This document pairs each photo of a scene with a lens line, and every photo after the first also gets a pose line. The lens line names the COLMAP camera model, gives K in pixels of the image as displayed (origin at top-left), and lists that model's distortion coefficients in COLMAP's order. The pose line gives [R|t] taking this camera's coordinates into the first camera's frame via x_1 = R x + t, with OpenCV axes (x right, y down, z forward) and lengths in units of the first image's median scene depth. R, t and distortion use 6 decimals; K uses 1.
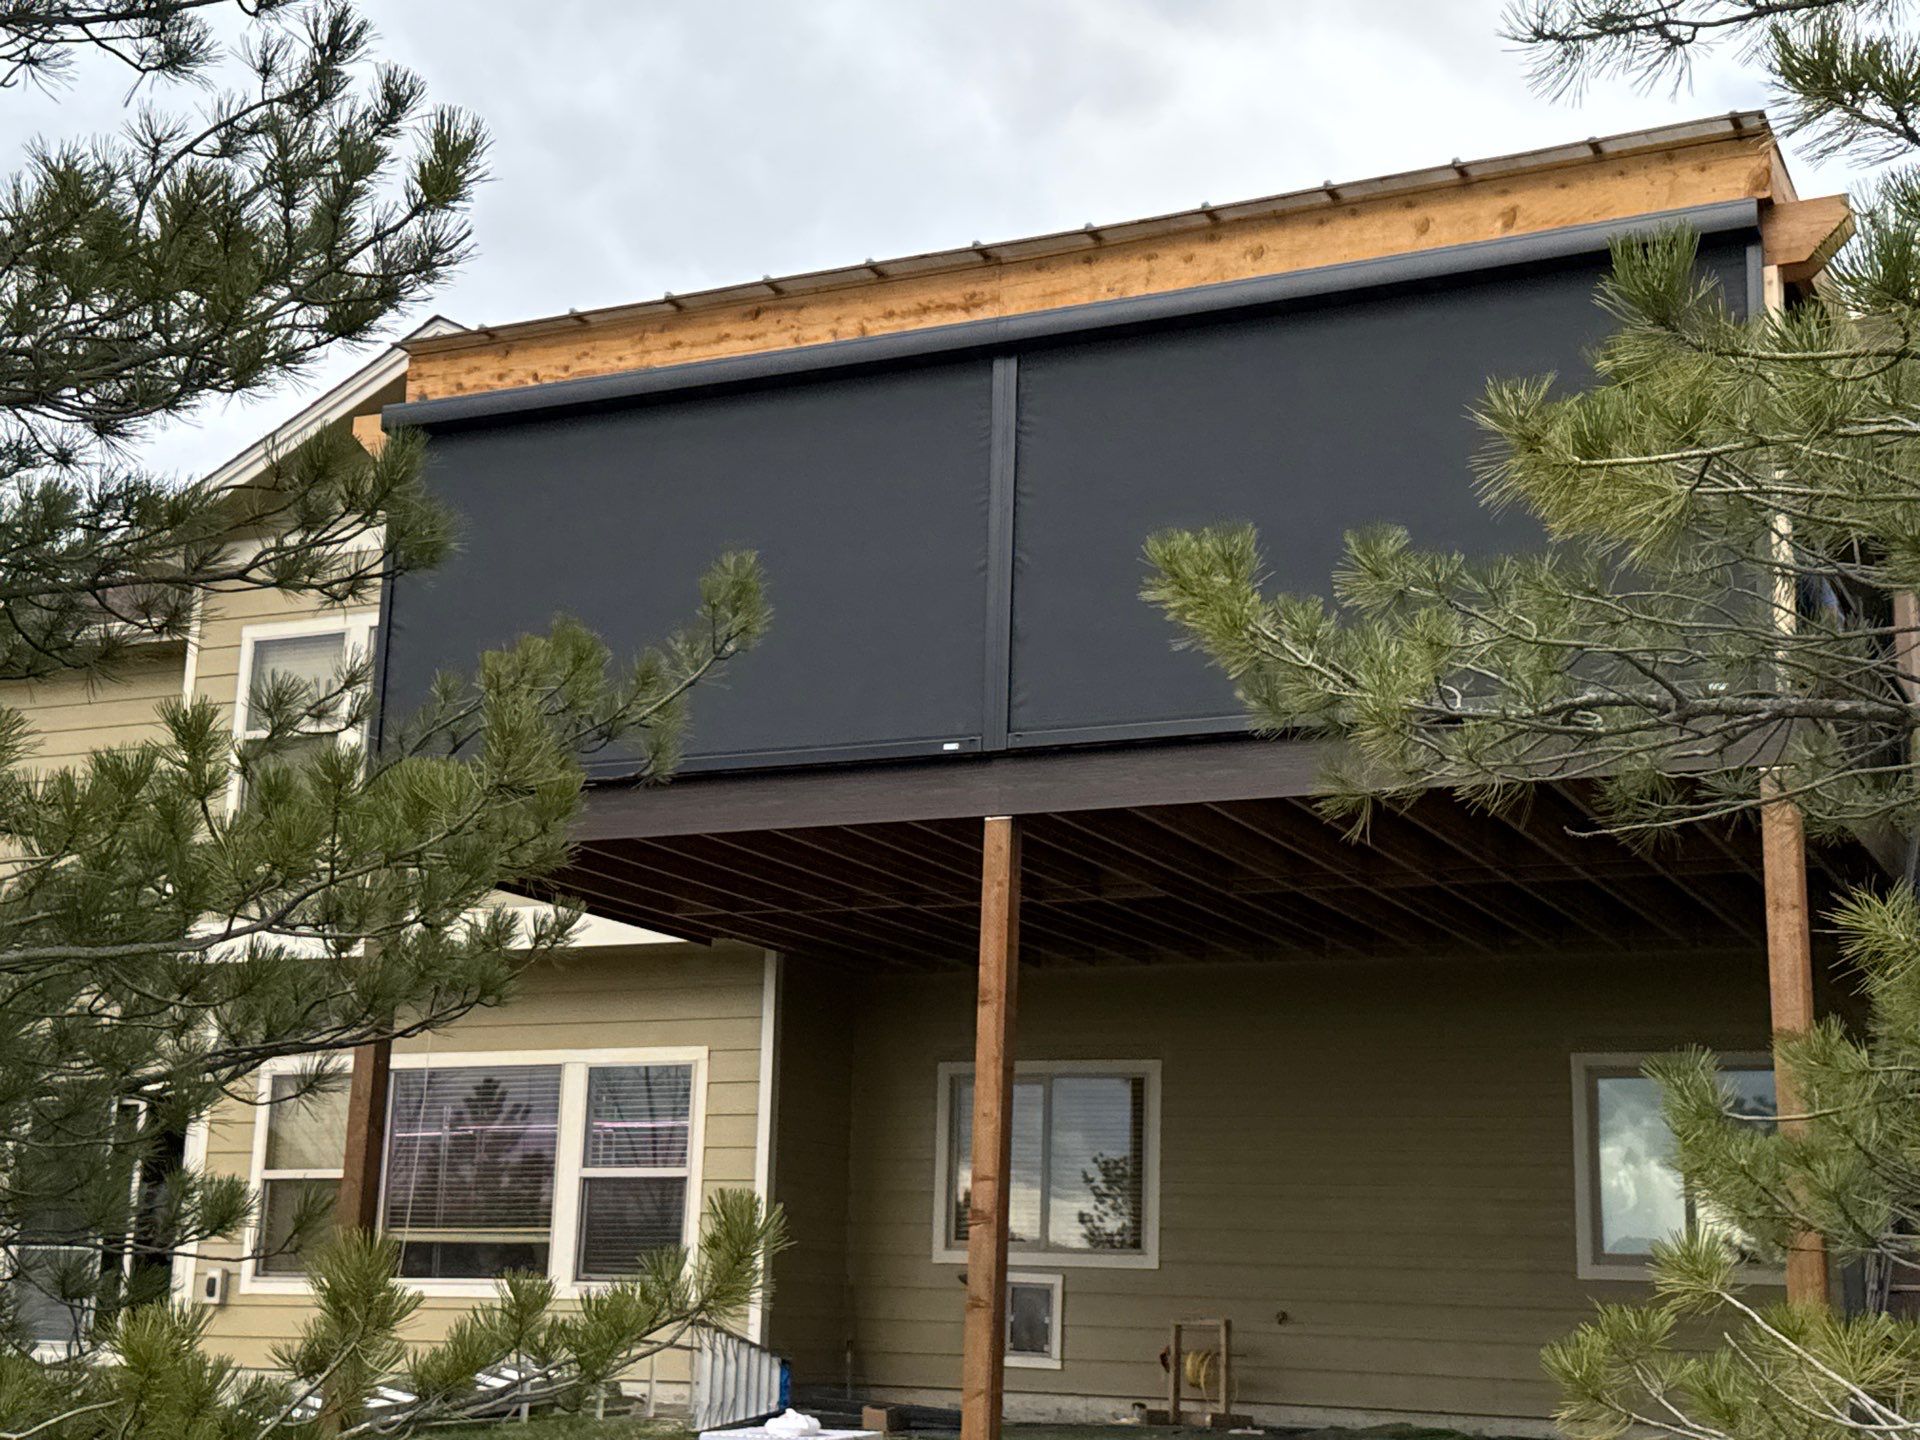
lens RADIAL K [[2706.2, 0, 960.0], [0, 2706.2, 720.0], [0, 0, 1]] dist [0.263848, -0.764951]
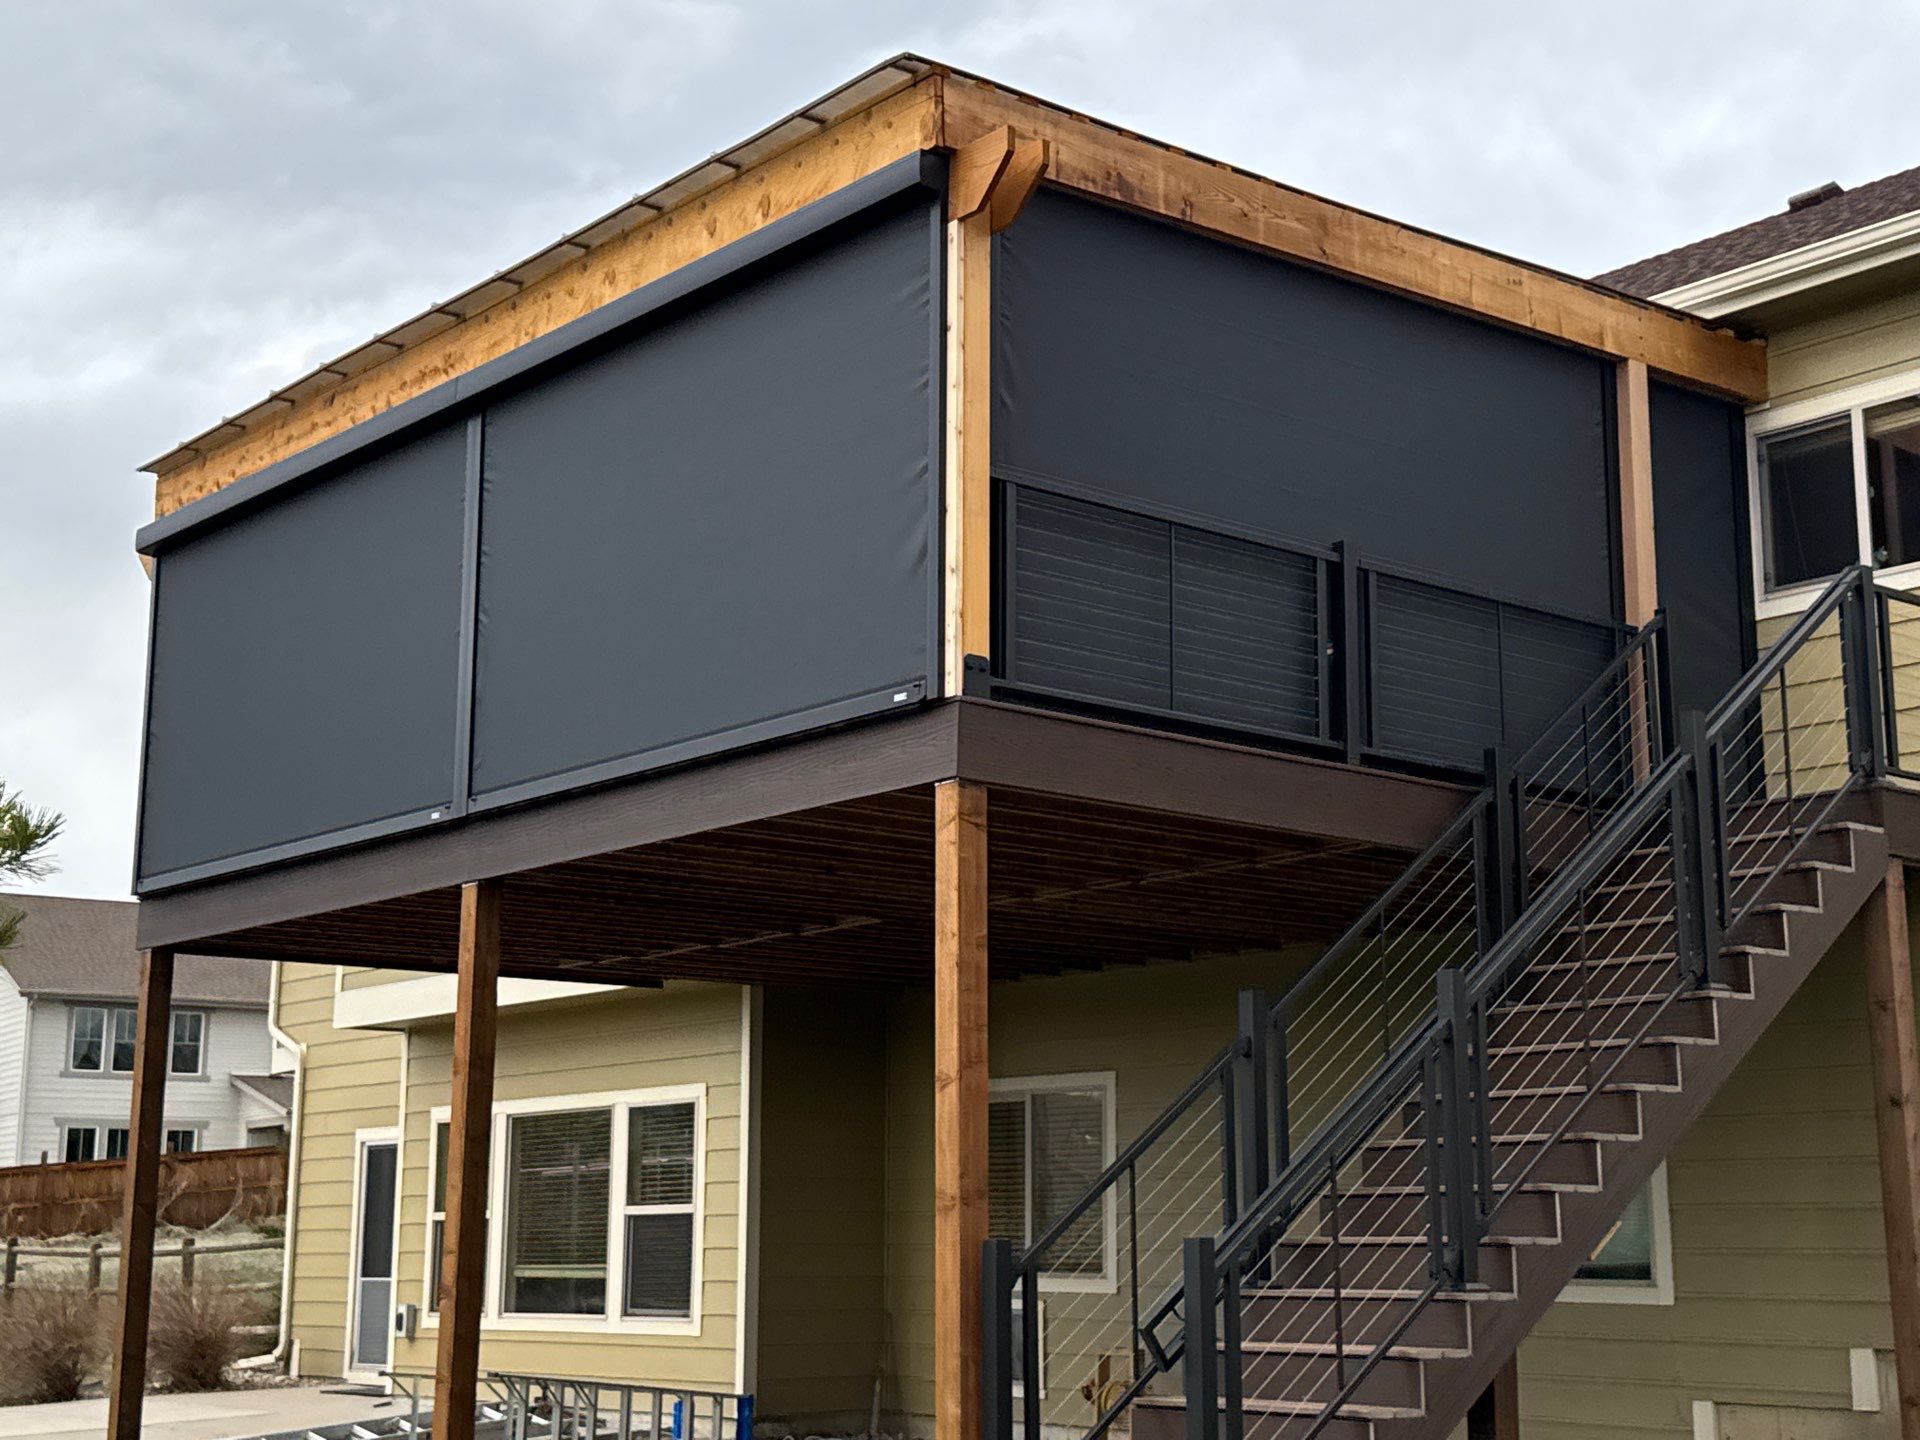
lens RADIAL K [[2706.2, 0, 960.0], [0, 2706.2, 720.0], [0, 0, 1]] dist [0.263848, -0.764951]
pose [[0.909834, -0.107741, -0.400741, 0.438271], [0.115138, 0.993333, -0.005655, 0.002370], [0.398678, -0.040995, 0.916174, 0.120752]]
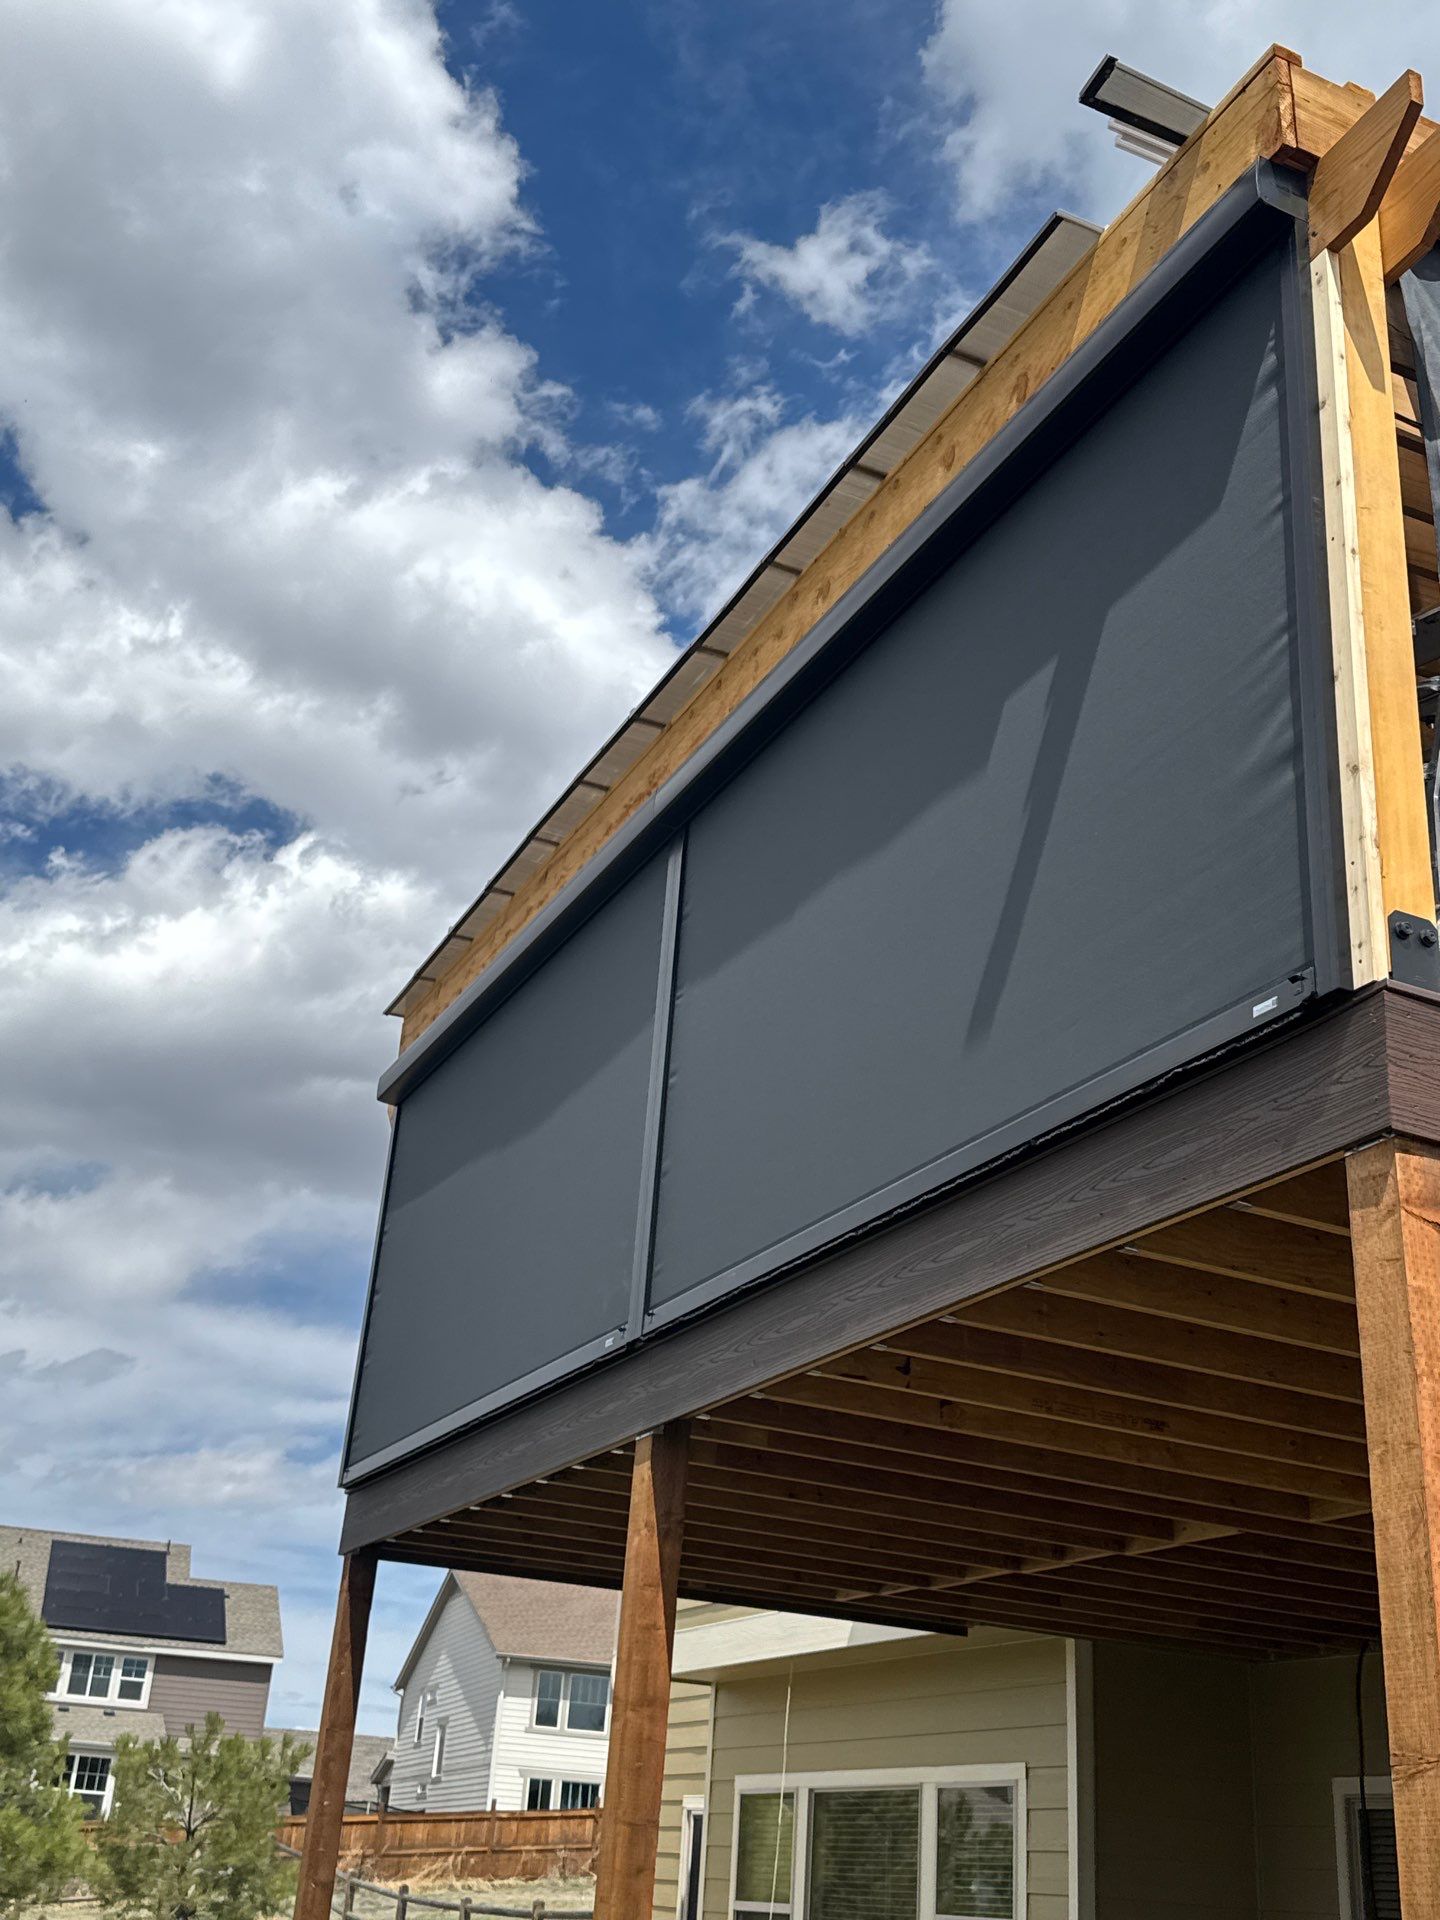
lens RADIAL K [[2077.5, 0, 733.0], [0, 2077.5, 953.5], [0, 0, 1]] dist [0.234393, -0.594409]
pose [[0.784372, -0.237769, -0.572911, 0.283222], [0.100420, 0.960107, -0.260978, 0.045454], [0.612109, 0.147172, 0.776958, 0.427870]]
